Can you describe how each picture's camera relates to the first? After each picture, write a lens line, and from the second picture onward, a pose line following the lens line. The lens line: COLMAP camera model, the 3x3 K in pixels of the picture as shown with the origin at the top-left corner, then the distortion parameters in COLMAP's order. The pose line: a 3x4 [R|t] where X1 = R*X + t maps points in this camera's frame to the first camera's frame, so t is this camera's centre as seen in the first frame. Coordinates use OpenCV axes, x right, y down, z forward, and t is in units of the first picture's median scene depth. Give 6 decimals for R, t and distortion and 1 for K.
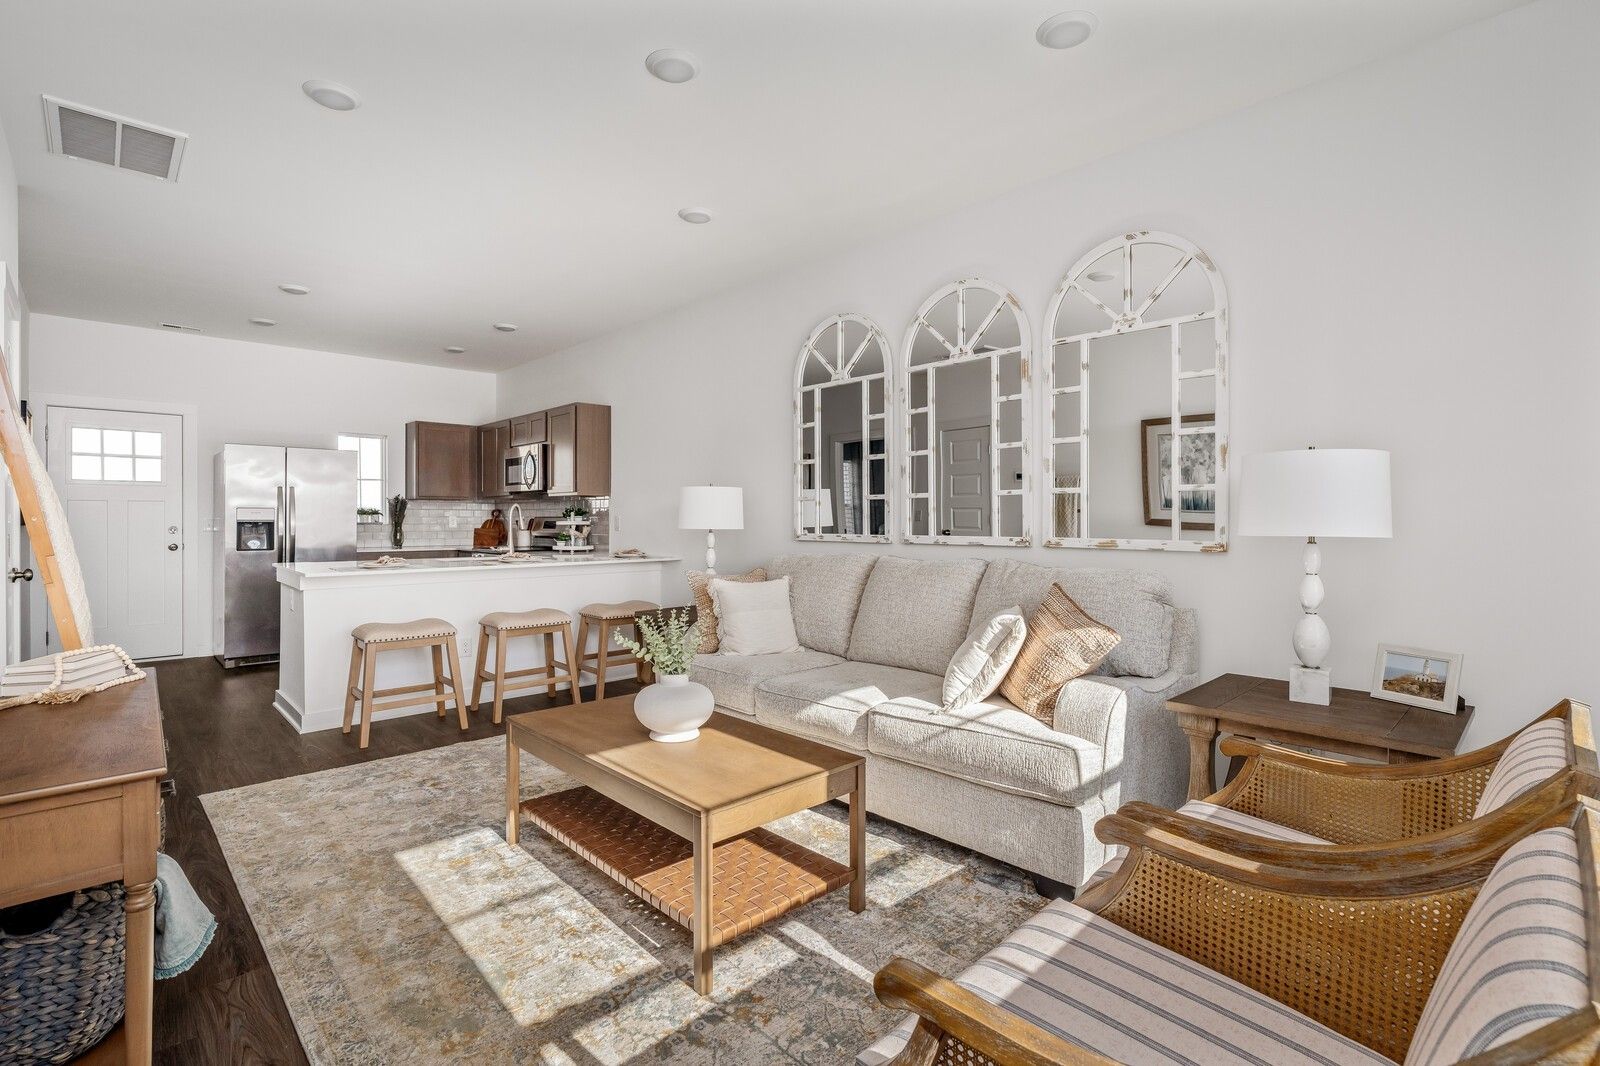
lens RADIAL K [[741.9, 0, 812.6], [0, 741.9, 520.1], [0, 0, 1]] dist [-0.020225, 0.002179]
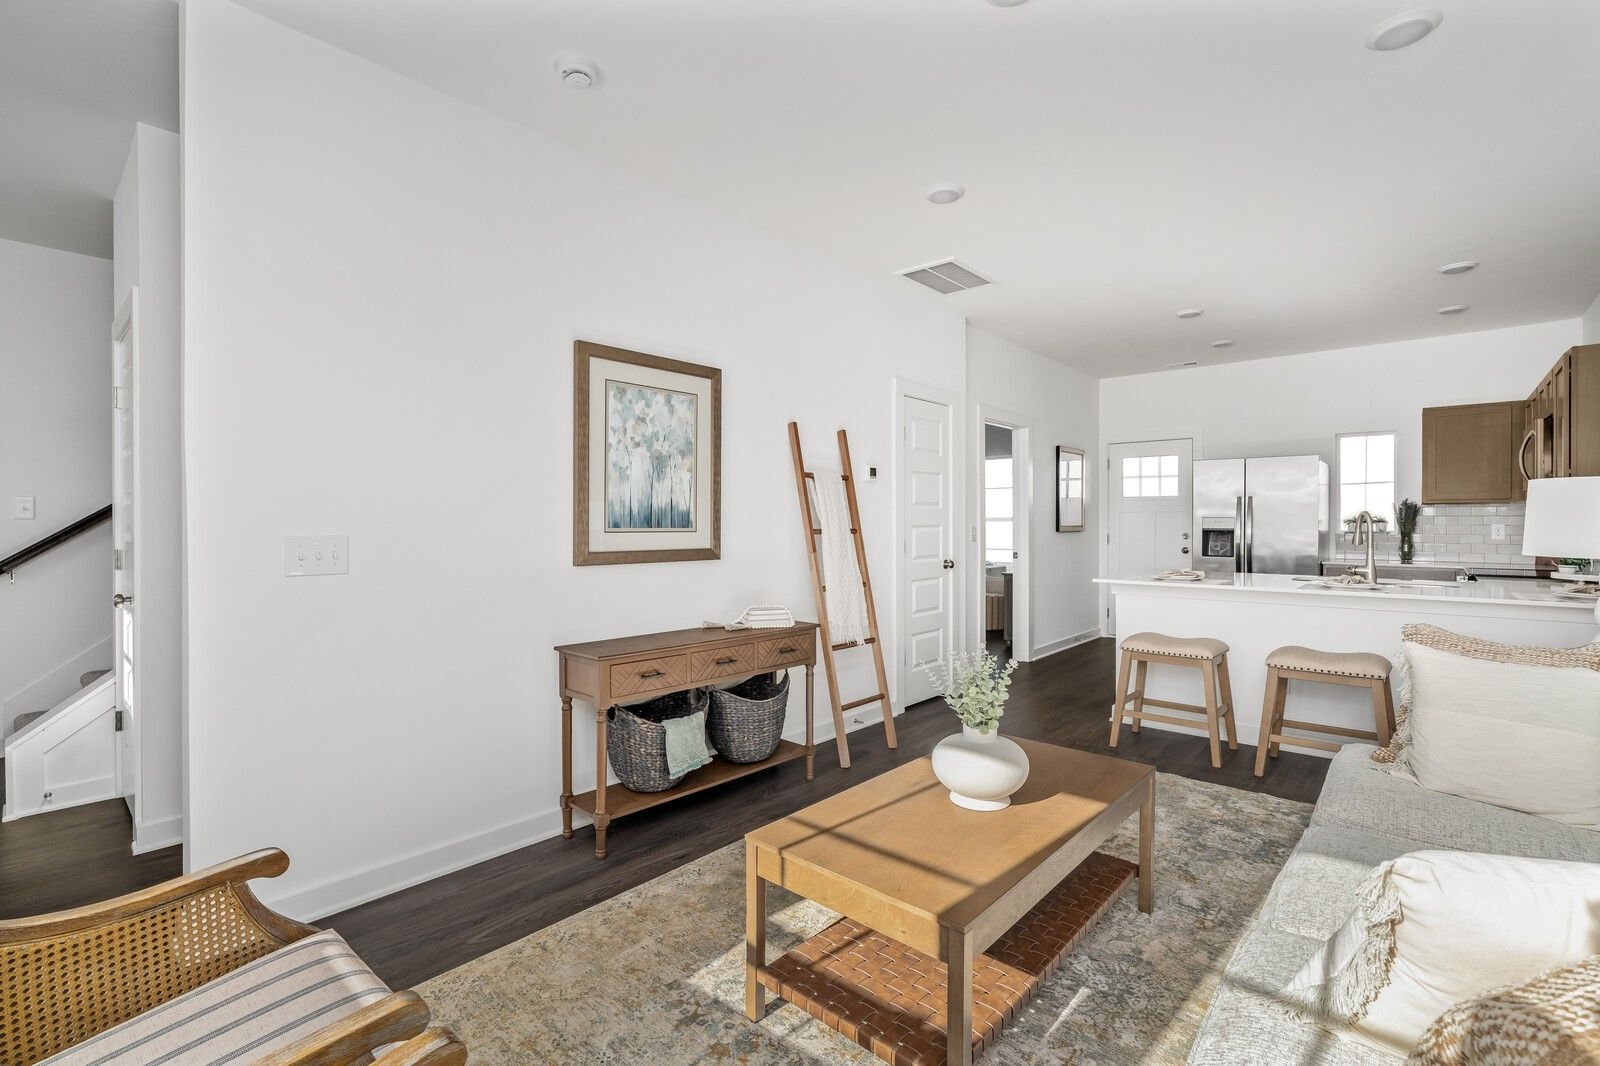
lens RADIAL K [[715.6, 0, 800.1], [0, 715.6, 526.6], [0, 0, 1]] dist [-0.012415, 0.001435]
pose [[0.053372, 0.008439, -0.998539, 0.254240], [-0.000576, 0.999964, 0.008421, -0.011243], [0.998575, 0.000126, 0.053375, 0.321475]]
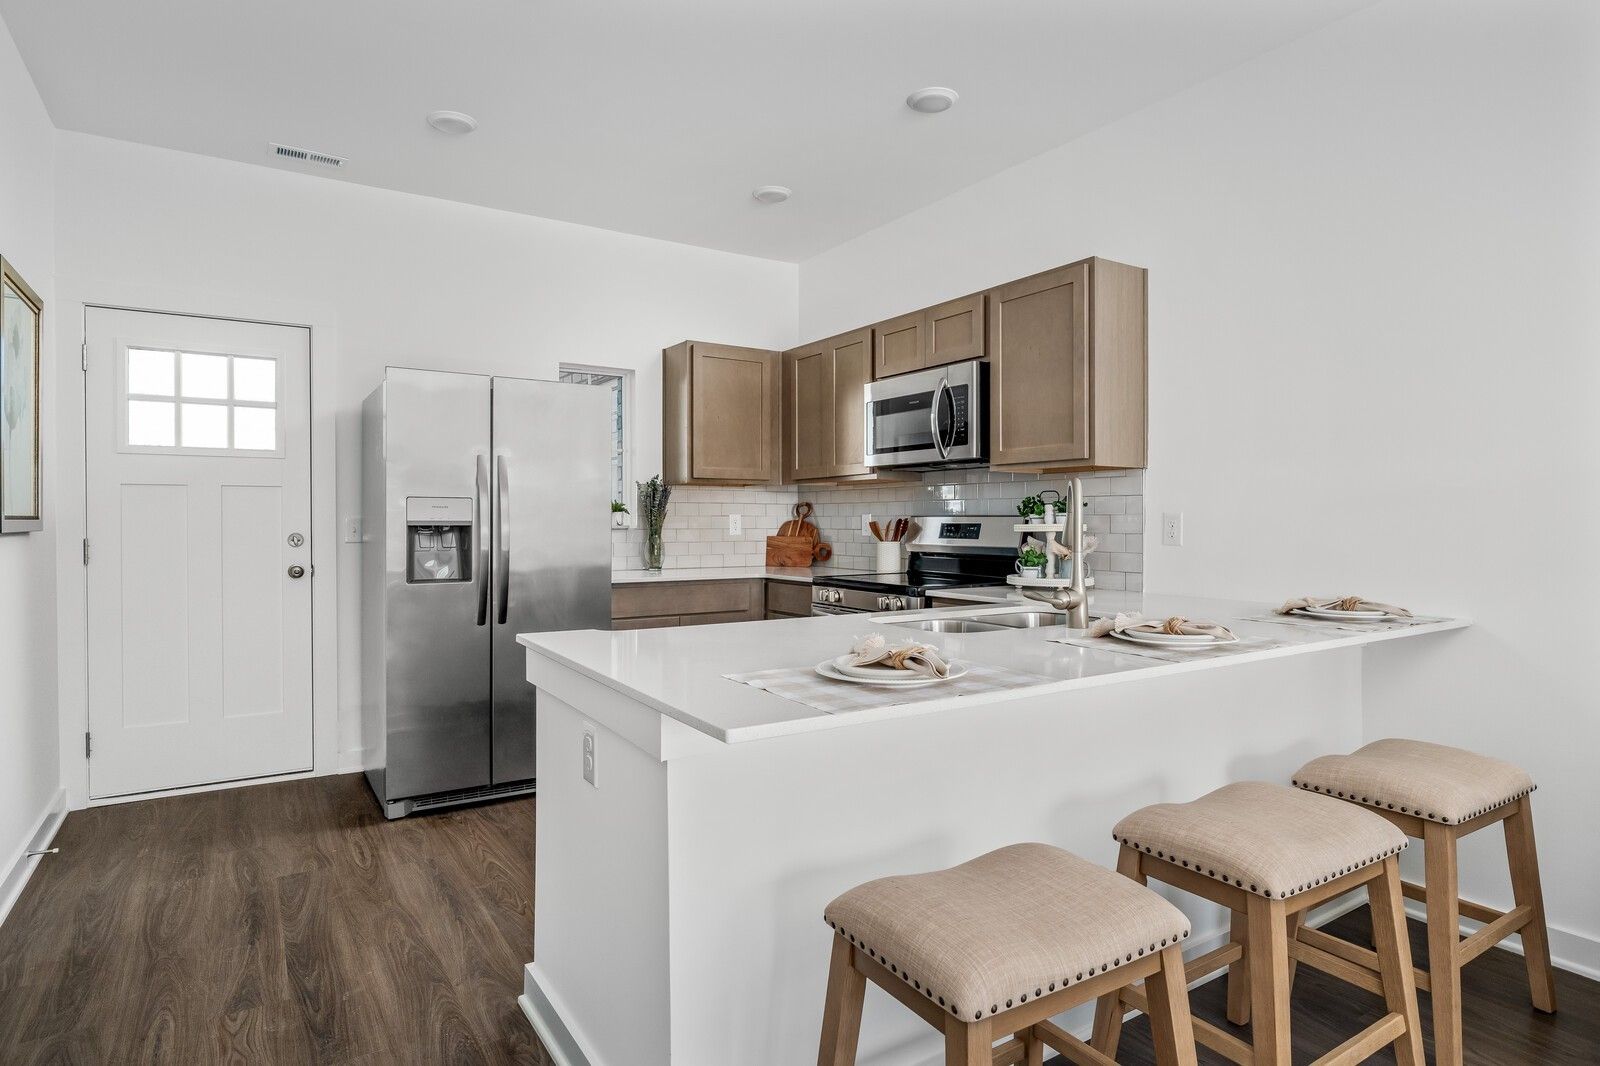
lens RADIAL K [[867.6, 0, 787.6], [0, 867.6, 528.1], [0, 0, 1]] dist [-0.011910, 0.000223]
pose [[0.977789, 0.000321, -0.209589, -0.397922], [0.001136, 0.999976, 0.006832, 0.000391], [0.209586, -0.006918, 0.977766, 0.466272]]
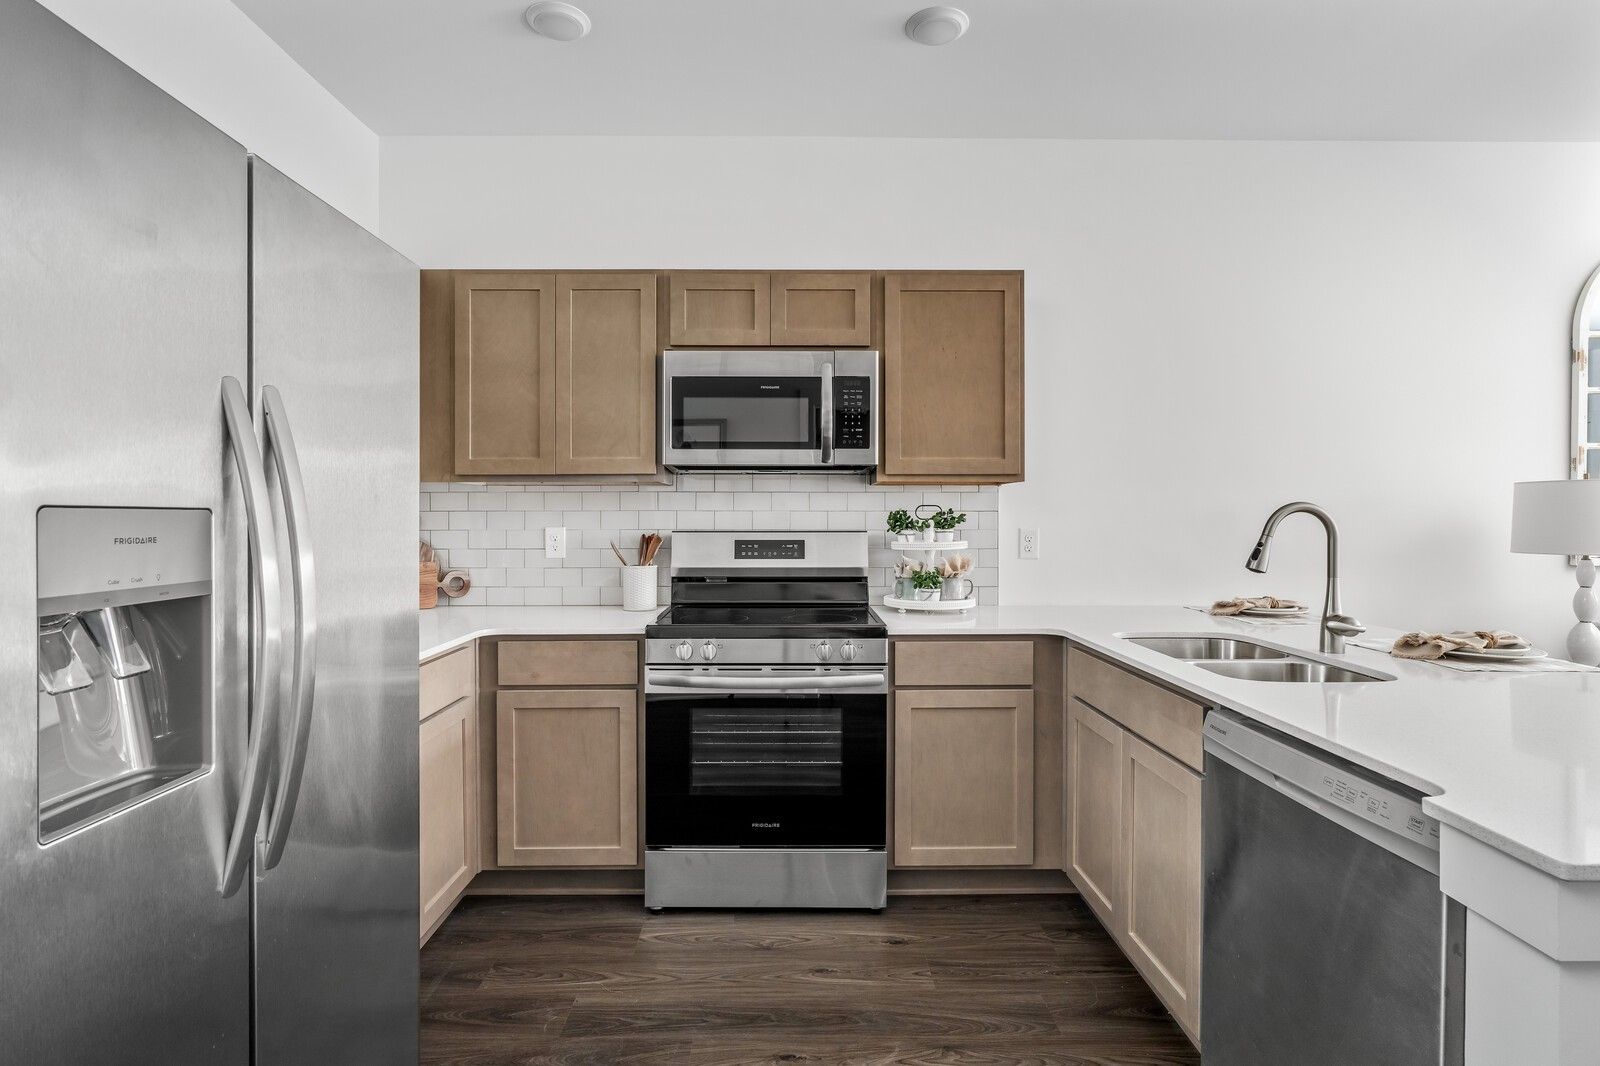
lens RADIAL K [[795.8, 0, 790.5], [0, 795.8, 519.5], [0, 0, 1]] dist [-0.014999, 0.002960]
pose [[0.698594, -0.007310, 0.715481, -0.770723], [0.004319, 0.999973, 0.006000, -0.014961], [-0.715505, -0.001101, 0.698607, 0.791732]]
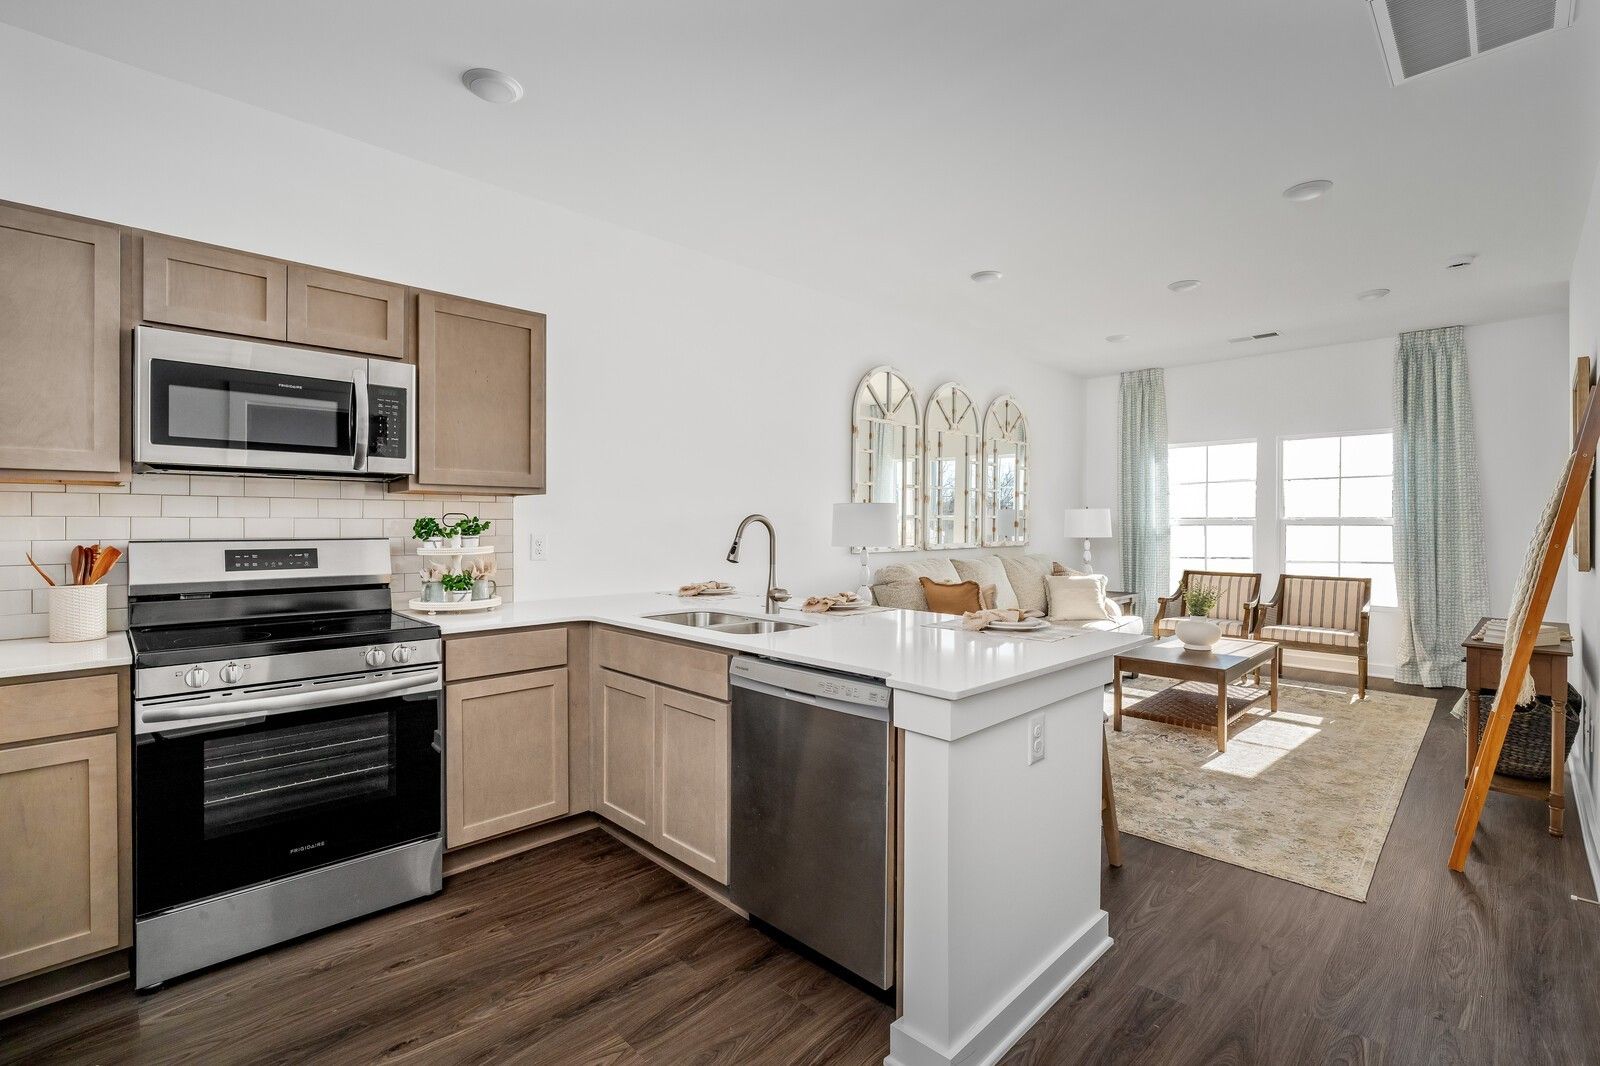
lens RADIAL K [[715.6, 0, 798.2], [0, 715.6, 527.9], [0, 0, 1]] dist [-0.012415, 0.001435]
pose [[0.000554, -0.010906, 0.999940, -0.837529], [-0.000396, 0.999940, 0.010907, -0.016208], [-1.000000, -0.000402, 0.000550, 0.846917]]
